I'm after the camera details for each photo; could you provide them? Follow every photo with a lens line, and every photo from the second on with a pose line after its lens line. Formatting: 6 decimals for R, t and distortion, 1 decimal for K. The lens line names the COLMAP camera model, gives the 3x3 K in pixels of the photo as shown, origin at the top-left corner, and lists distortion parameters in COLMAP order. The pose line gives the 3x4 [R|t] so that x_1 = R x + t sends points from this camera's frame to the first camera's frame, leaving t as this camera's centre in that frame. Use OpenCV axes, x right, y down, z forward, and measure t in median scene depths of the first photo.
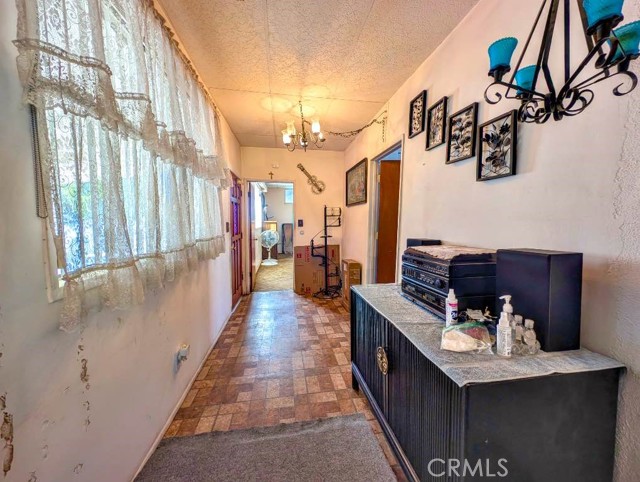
lens RADIAL K [[239.8, 0, 320.3], [0, 239.8, 238.1], [0, 0, 1]] dist [-0.000756, -0.001152]
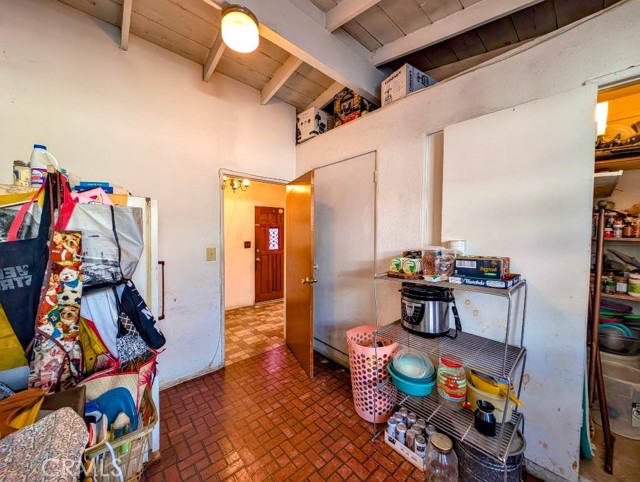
lens RADIAL K [[239.8, 0, 321.8], [0, 239.8, 241.8], [0, 0, 1]] dist [-0.000756, -0.001152]
pose [[0.545727, 0.036283, -0.837177, 0.879547], [-0.063225, 0.997997, 0.002038, -0.076257], [0.835574, 0.051819, 0.546928, 0.454802]]
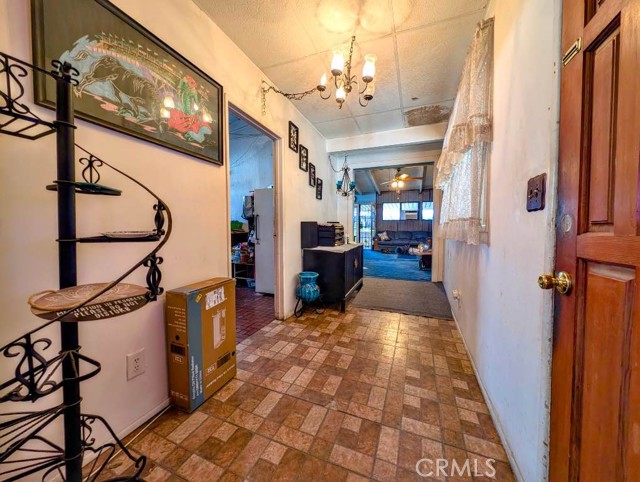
lens RADIAL K [[239.8, 0, 320.8], [0, 239.8, 236.6], [0, 0, 1]] dist [-0.000756, -0.001152]
pose [[-0.862113, -0.024744, 0.506112, -0.244347], [0.029863, 0.994590, 0.099494, -0.025135], [-0.505836, 0.100889, -0.856710, 1.106933]]
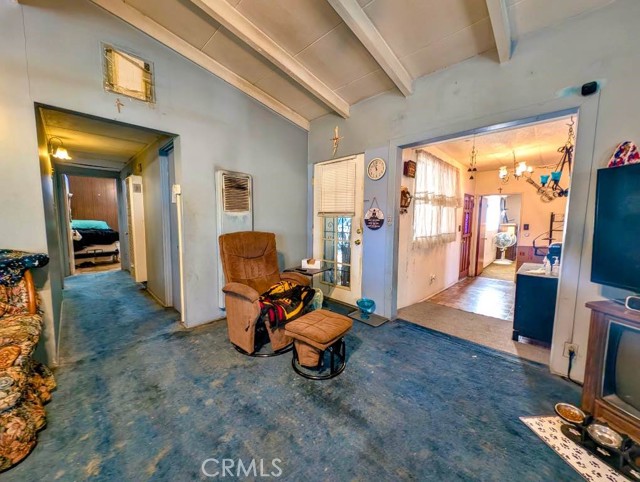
lens RADIAL K [[239.8, 0, 321.0], [0, 239.8, 242.5], [0, 0, 1]] dist [-0.000756, -0.001152]
pose [[0.603496, 0.079117, -0.793431, 0.289020], [-0.064721, 0.996642, 0.050153, 0.024923], [0.794735, 0.021085, 0.606590, -0.621218]]
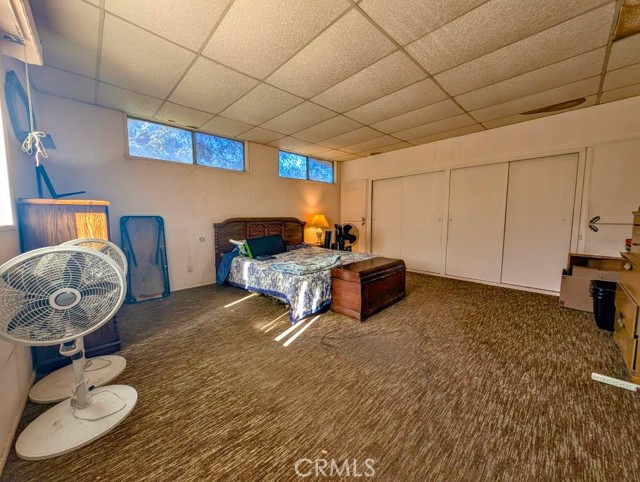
lens RADIAL K [[239.8, 0, 318.4], [0, 239.8, 240.1], [0, 0, 1]] dist [-0.000756, -0.001152]
pose [[0.827902, -0.053618, 0.558304, -0.301730], [0.038756, 0.998510, 0.038424, -0.065647], [-0.559532, -0.010173, 0.828746, 1.425760]]
